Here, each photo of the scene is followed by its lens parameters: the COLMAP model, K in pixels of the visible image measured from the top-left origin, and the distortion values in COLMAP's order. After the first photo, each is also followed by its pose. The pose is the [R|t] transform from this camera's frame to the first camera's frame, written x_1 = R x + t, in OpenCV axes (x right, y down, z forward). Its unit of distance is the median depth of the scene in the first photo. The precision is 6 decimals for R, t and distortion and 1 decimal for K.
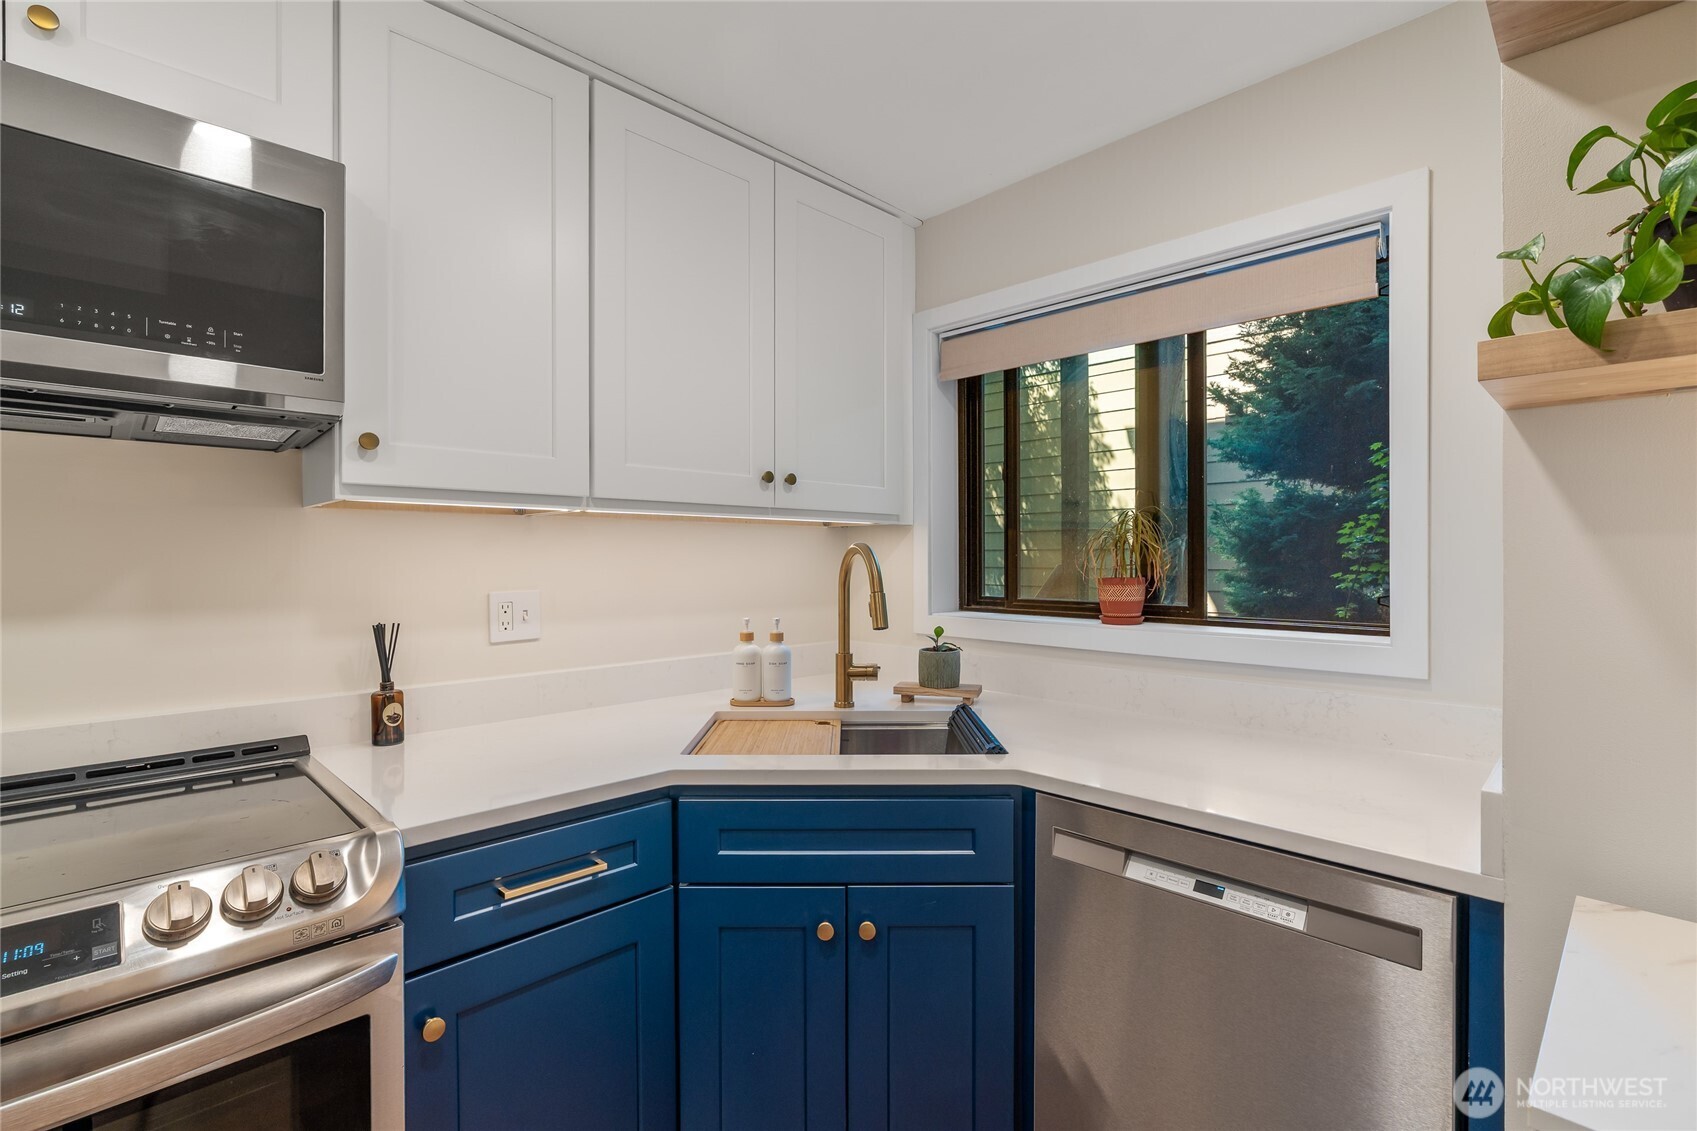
lens RADIAL K [[776.1, 0, 839.4], [0, 776.1, 559.7], [0, 0, 1]] dist [-0.007202, 0.001904]
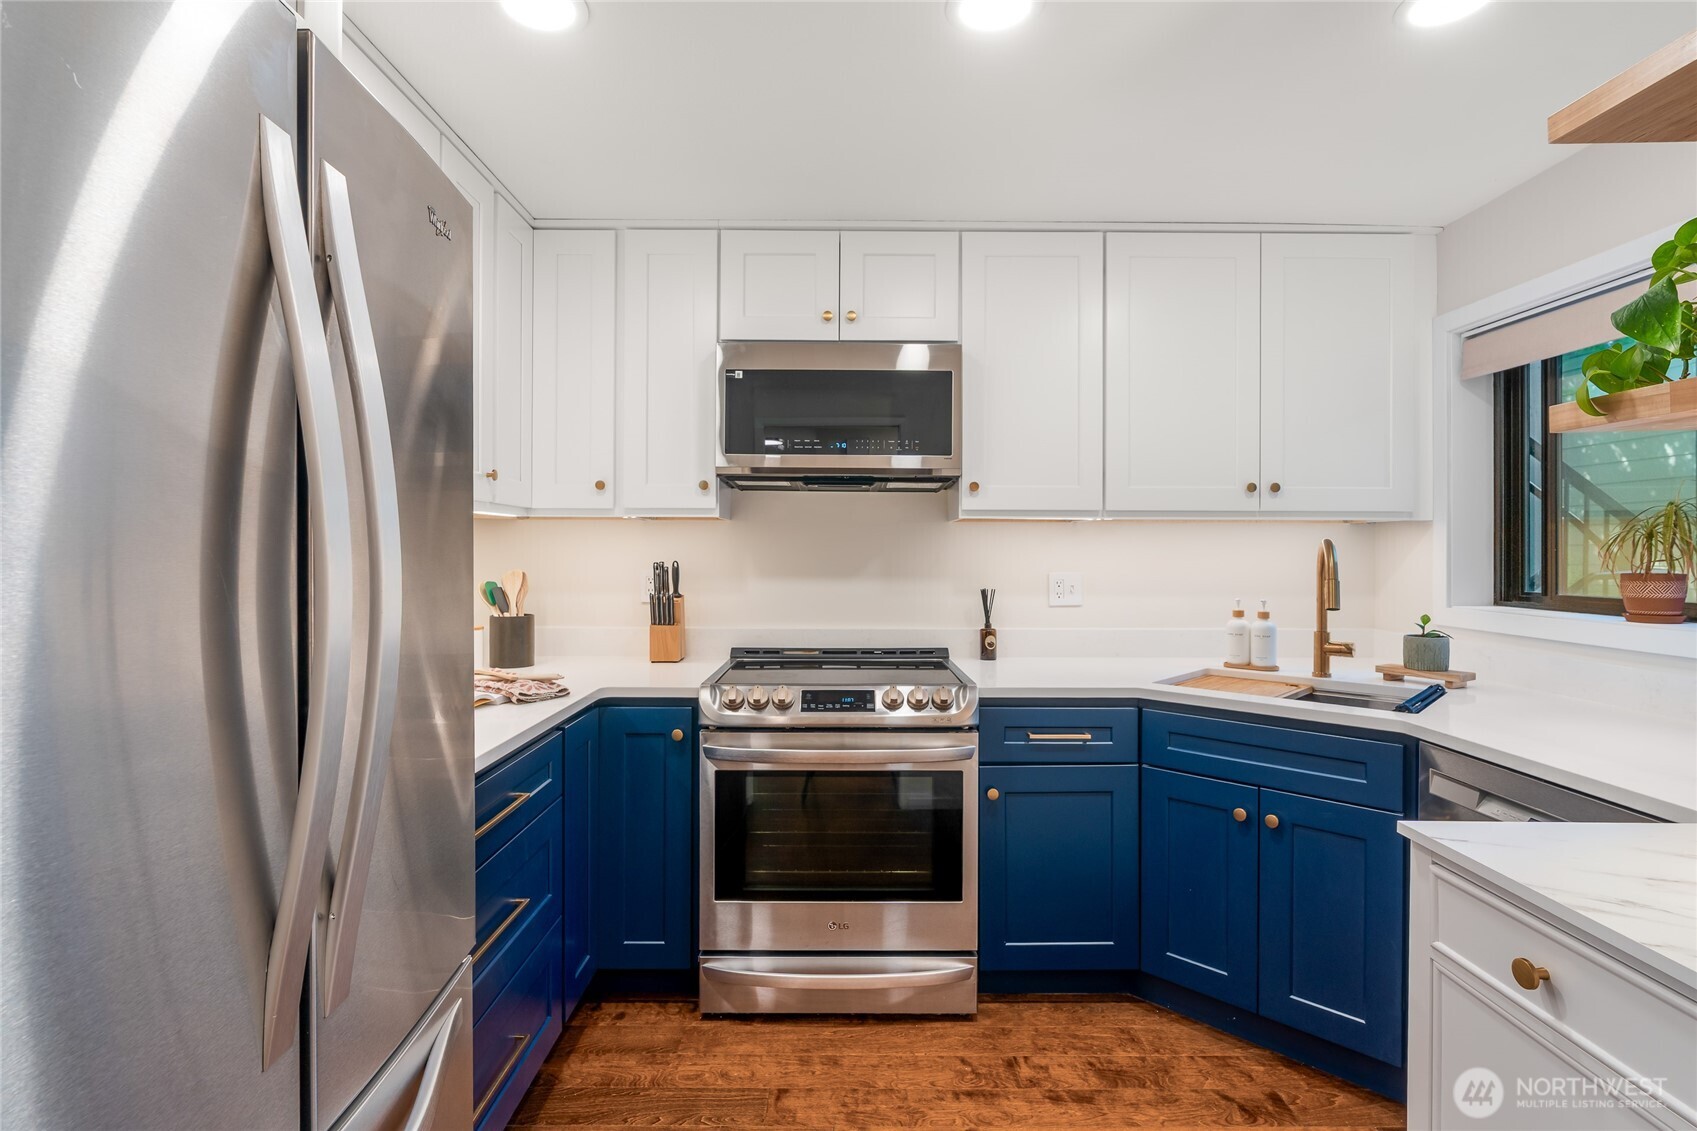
lens RADIAL K [[859.7, 0, 847.8], [0, 859.7, 556.2], [0, 0, 1]] dist [-0.000332, -0.000321]
pose [[0.720690, 0.007673, -0.693215, 0.502510], [-0.005183, 0.999970, 0.005681, 0.001125], [0.693238, -0.000501, 0.720708, -0.576545]]
